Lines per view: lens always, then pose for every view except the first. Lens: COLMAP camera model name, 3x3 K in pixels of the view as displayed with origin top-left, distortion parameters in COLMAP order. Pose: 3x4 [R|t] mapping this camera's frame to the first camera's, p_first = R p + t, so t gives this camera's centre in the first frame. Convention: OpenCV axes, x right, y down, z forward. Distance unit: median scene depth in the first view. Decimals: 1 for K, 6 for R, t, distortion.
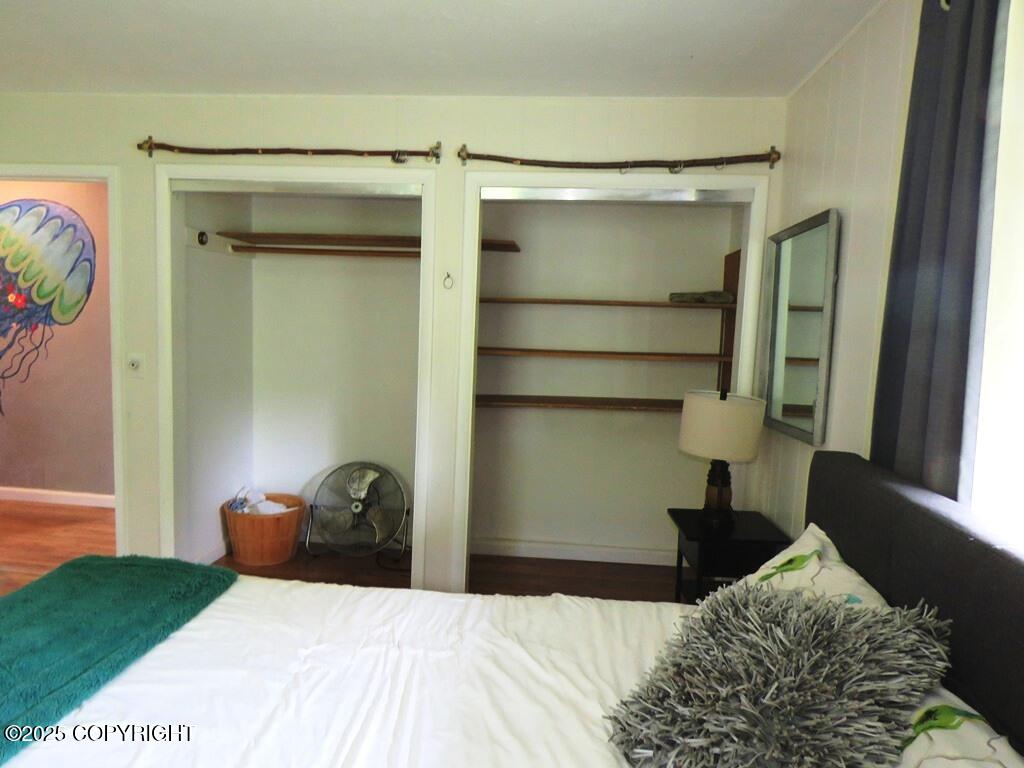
lens RADIAL K [[646.7, 0, 511.6], [0, 646.7, 383.9], [0, 0, 1]] dist [-0.004449, -0.005960]
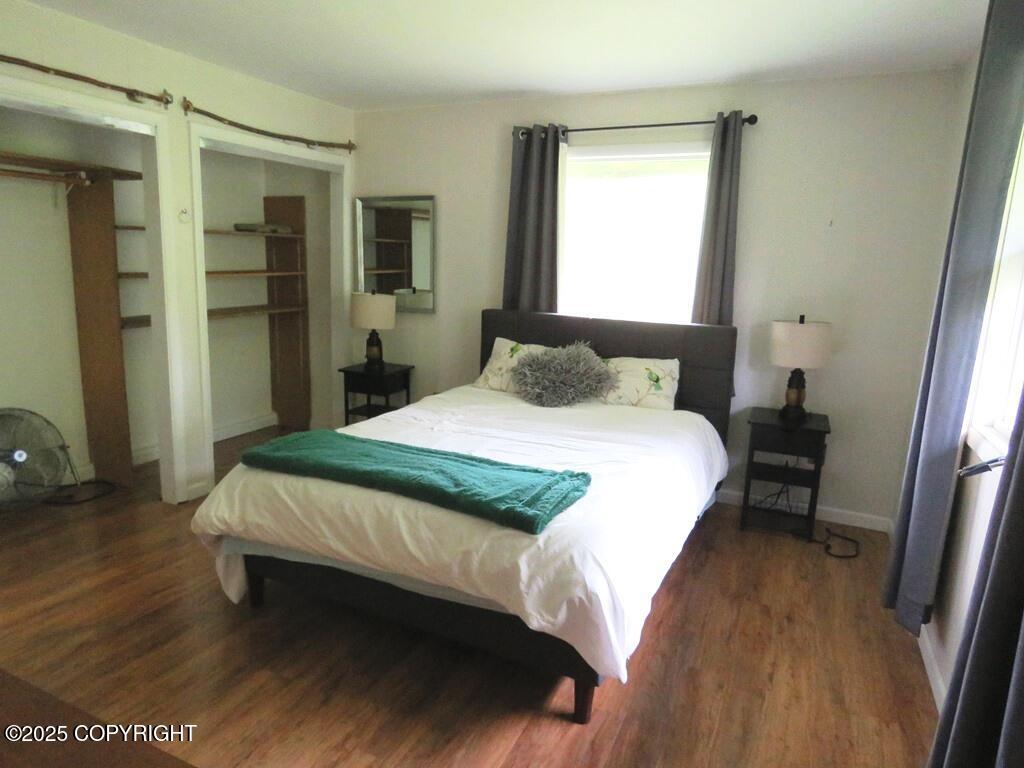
lens RADIAL K [[646.7, 0, 509.9], [0, 646.7, 384.0], [0, 0, 1]] dist [-0.004449, -0.005960]
pose [[0.341216, -0.203214, 0.917756, -1.040486], [0.067327, 0.979127, 0.191772, -0.047590], [-0.937571, -0.003646, 0.347775, 0.046451]]
